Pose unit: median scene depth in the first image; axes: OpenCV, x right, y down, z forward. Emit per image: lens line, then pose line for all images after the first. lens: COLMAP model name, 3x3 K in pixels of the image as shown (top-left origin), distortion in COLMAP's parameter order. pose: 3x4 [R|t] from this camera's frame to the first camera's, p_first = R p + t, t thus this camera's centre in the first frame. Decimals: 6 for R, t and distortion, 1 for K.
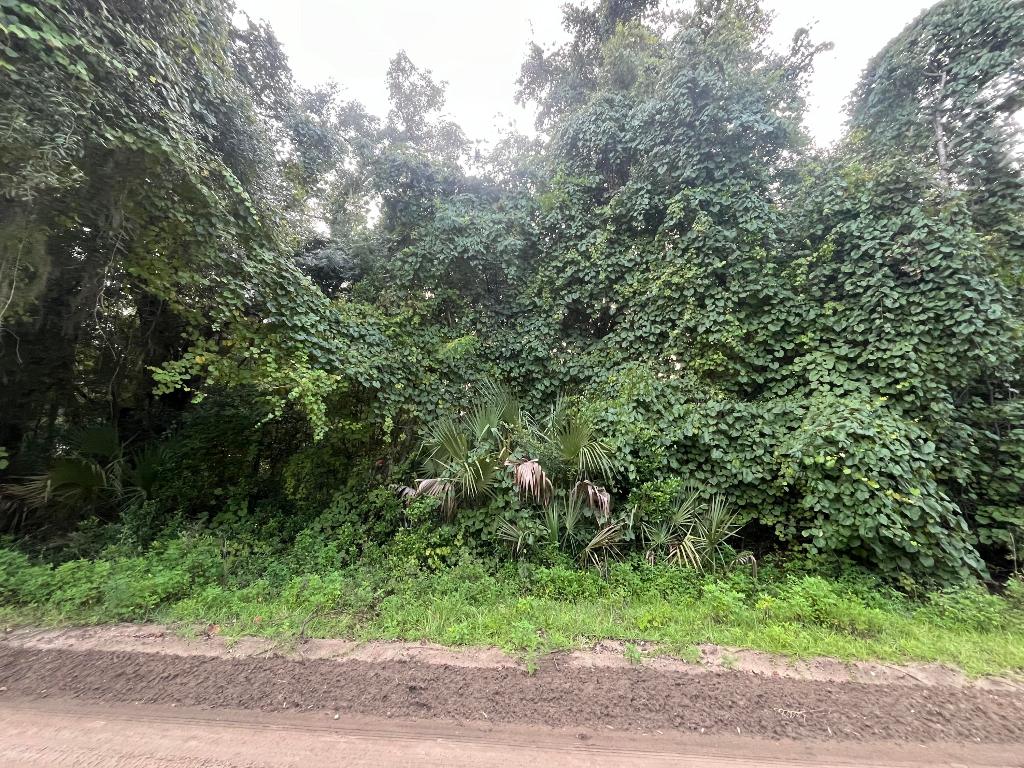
lens RADIAL K [[409.8, 0, 514.3], [0, 409.8, 387.2], [0, 0, 1]] dist [0.002065, -0.002106]
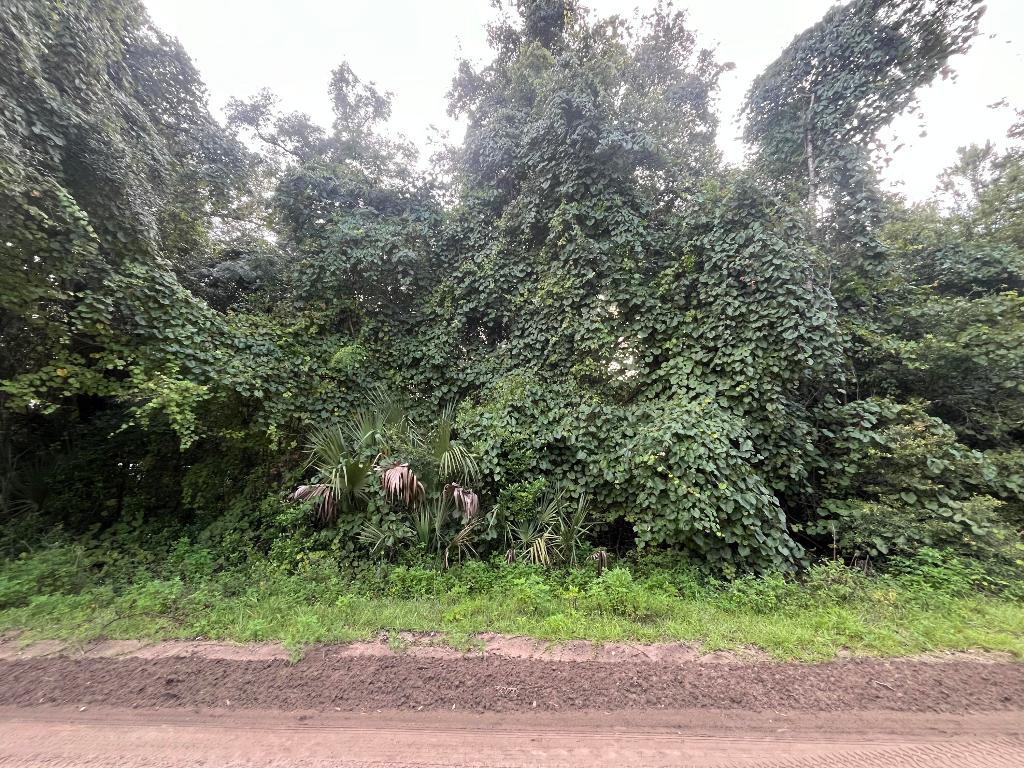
lens RADIAL K [[409.8, 0, 512.9], [0, 409.8, 387.2], [0, 0, 1]] dist [0.002065, -0.002106]
pose [[0.999342, -0.014169, 0.033393, 0.272733], [0.014581, 0.999820, -0.012131, -0.001410], [-0.033215, 0.012610, 0.999369, -0.045645]]
